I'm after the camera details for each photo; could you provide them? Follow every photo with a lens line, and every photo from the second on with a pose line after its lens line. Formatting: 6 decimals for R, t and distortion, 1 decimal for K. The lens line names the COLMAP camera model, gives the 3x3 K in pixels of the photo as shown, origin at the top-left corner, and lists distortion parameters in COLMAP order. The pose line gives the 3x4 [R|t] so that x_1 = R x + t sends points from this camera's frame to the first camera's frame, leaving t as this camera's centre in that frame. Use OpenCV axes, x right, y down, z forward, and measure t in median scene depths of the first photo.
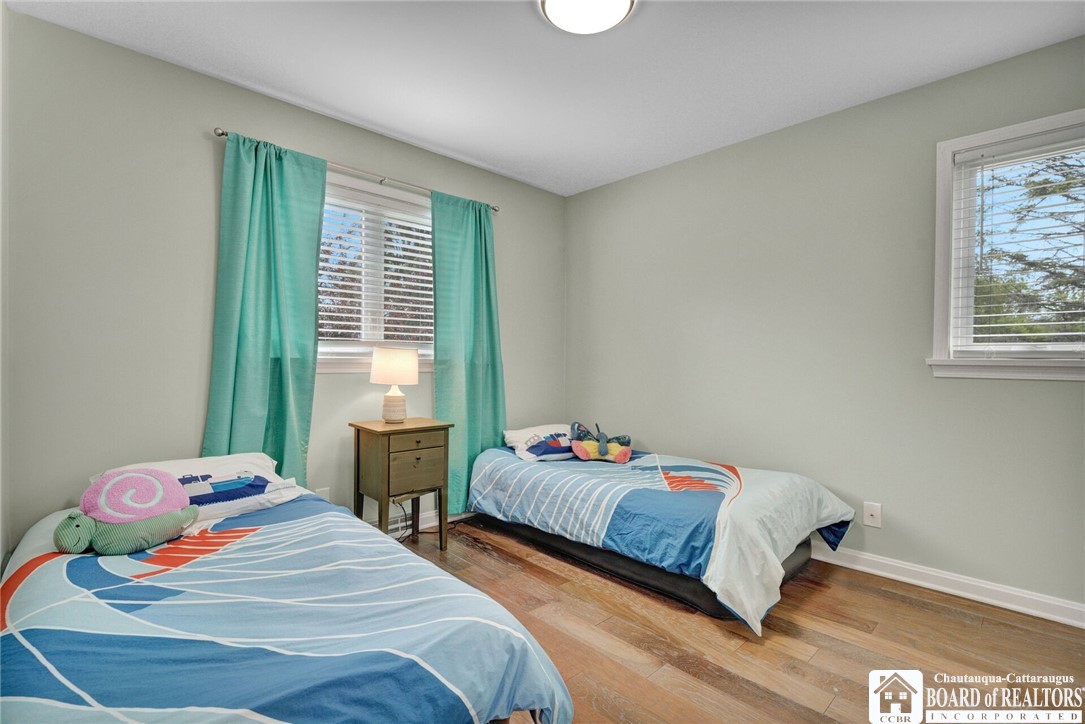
lens RADIAL K [[502.6, 0, 542.5], [0, 502.6, 362.0], [0, 0, 1]] dist [-0.000078, -0.000007]
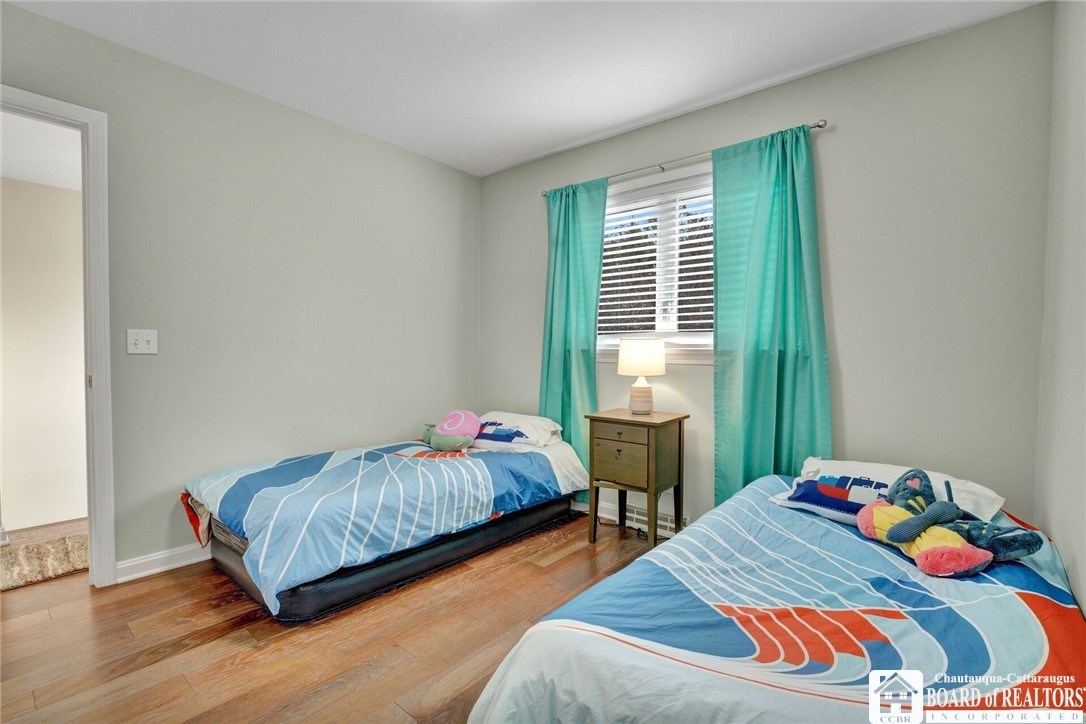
lens RADIAL K [[503.1, 0, 543.0], [0, 503.1, 362.0], [0, 0, 1]] dist [-0.000078, -0.000007]
pose [[0.105346, 0.013830, -0.994339, 0.667928], [-0.006372, 0.999892, 0.013232, 0.006701], [0.994415, 0.004942, 0.105423, 0.700827]]
